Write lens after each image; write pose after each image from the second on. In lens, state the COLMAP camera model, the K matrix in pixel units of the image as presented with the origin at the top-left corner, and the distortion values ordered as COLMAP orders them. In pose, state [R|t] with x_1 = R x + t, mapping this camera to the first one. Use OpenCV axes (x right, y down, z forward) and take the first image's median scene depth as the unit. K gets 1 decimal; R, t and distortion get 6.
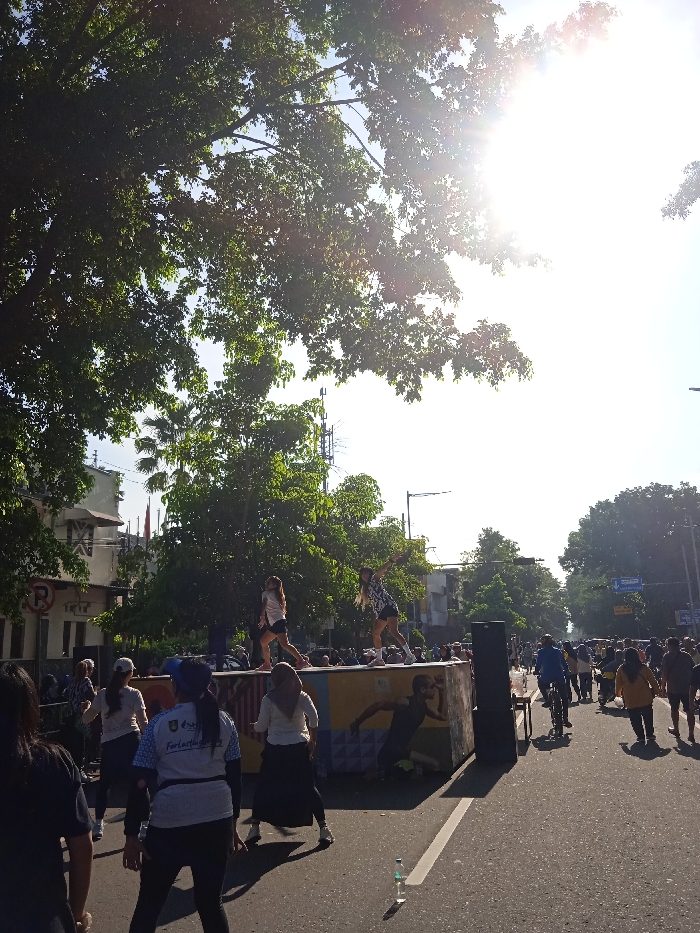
lens RADIAL K [[785.7, 0, 337.5], [0, 785.7, 464.4], [0, 0, 1]] dist [0.007954, -0.001879]
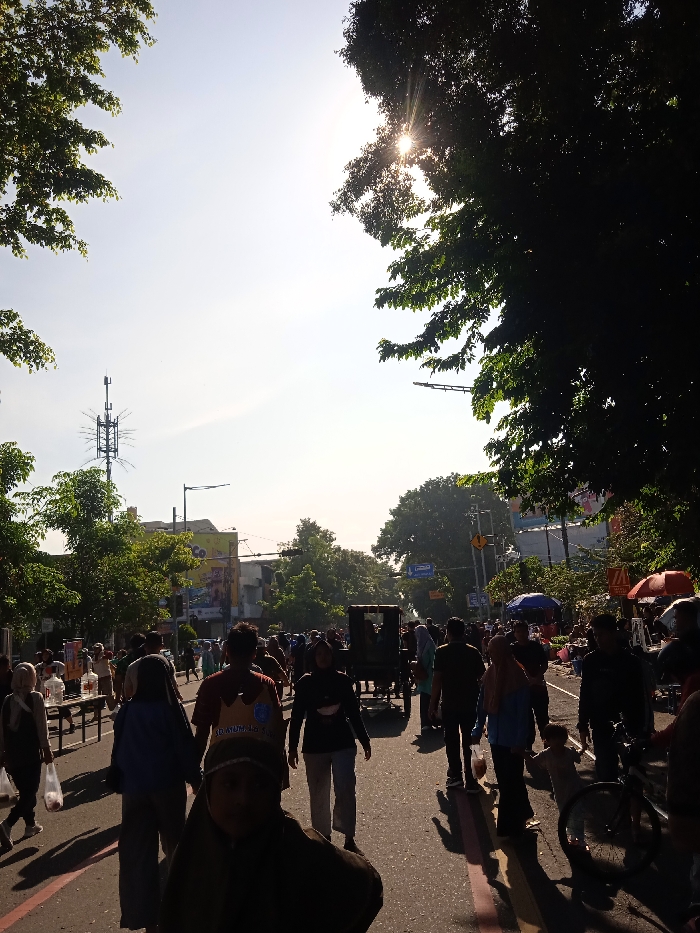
lens RADIAL K [[785.7, 0, 337.5], [0, 785.7, 464.4], [0, 0, 1]] dist [0.007954, -0.001879]
pose [[0.980934, -0.007232, 0.194207, 0.378728], [0.005114, 0.999922, 0.011406, -0.003468], [-0.194275, -0.010195, 0.980894, 0.013182]]
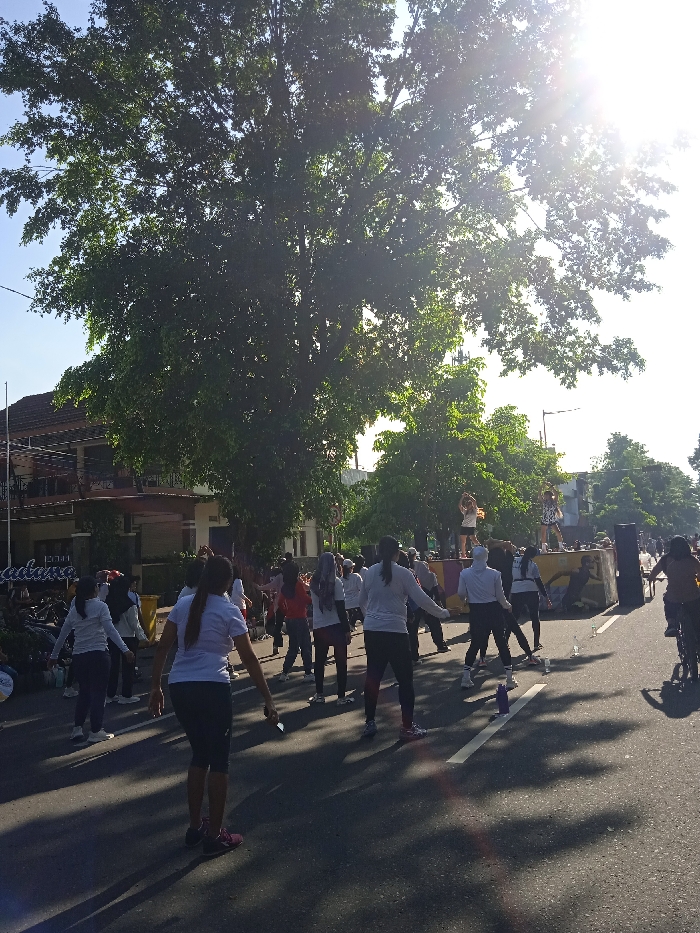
lens RADIAL K [[764.9, 0, 350.0], [0, 764.9, 466.5], [0, 0, 1]] dist [0.025804, -0.004808]
pose [[0.988438, -0.043382, -0.145286, -0.121337], [0.060302, 0.991631, 0.114159, -0.121070], [0.139118, -0.121600, 0.982782, -0.565749]]
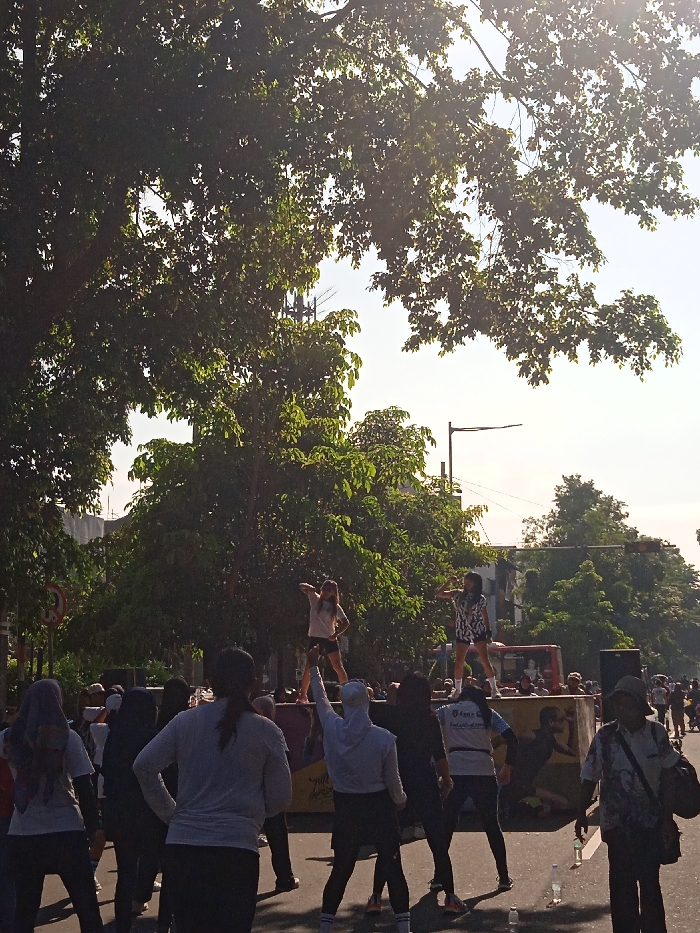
lens RADIAL K [[1519.3, 0, 350.0], [0, 1519.3, 466.5], [0, 0, 1]] dist [0.091319, -0.182523]
pose [[0.998600, 0.022116, 0.048053, -0.166960], [-0.026123, 0.996087, 0.084429, -0.117238], [-0.045998, -0.085566, 0.995270, -0.557850]]
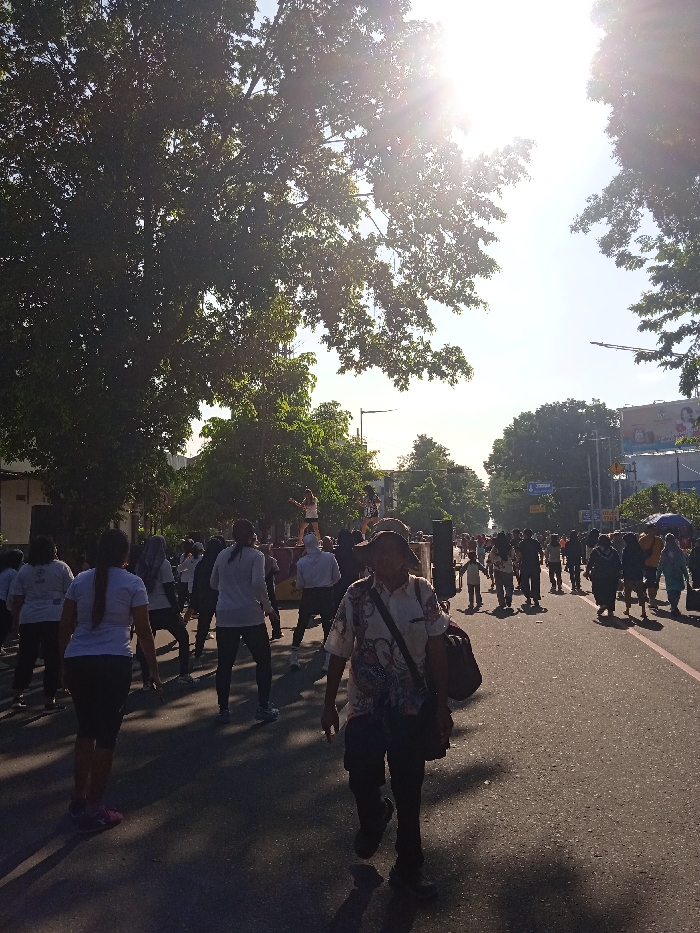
lens RADIAL K [[765.4, 0, 350.0], [0, 765.4, 466.5], [0, 0, 1]] dist [0.055649, -0.099183]
pose [[0.994942, 0.015178, 0.099294, -0.167675], [-0.028099, 0.991108, 0.130056, -0.122127], [-0.096437, -0.132189, 0.986522, -0.590718]]
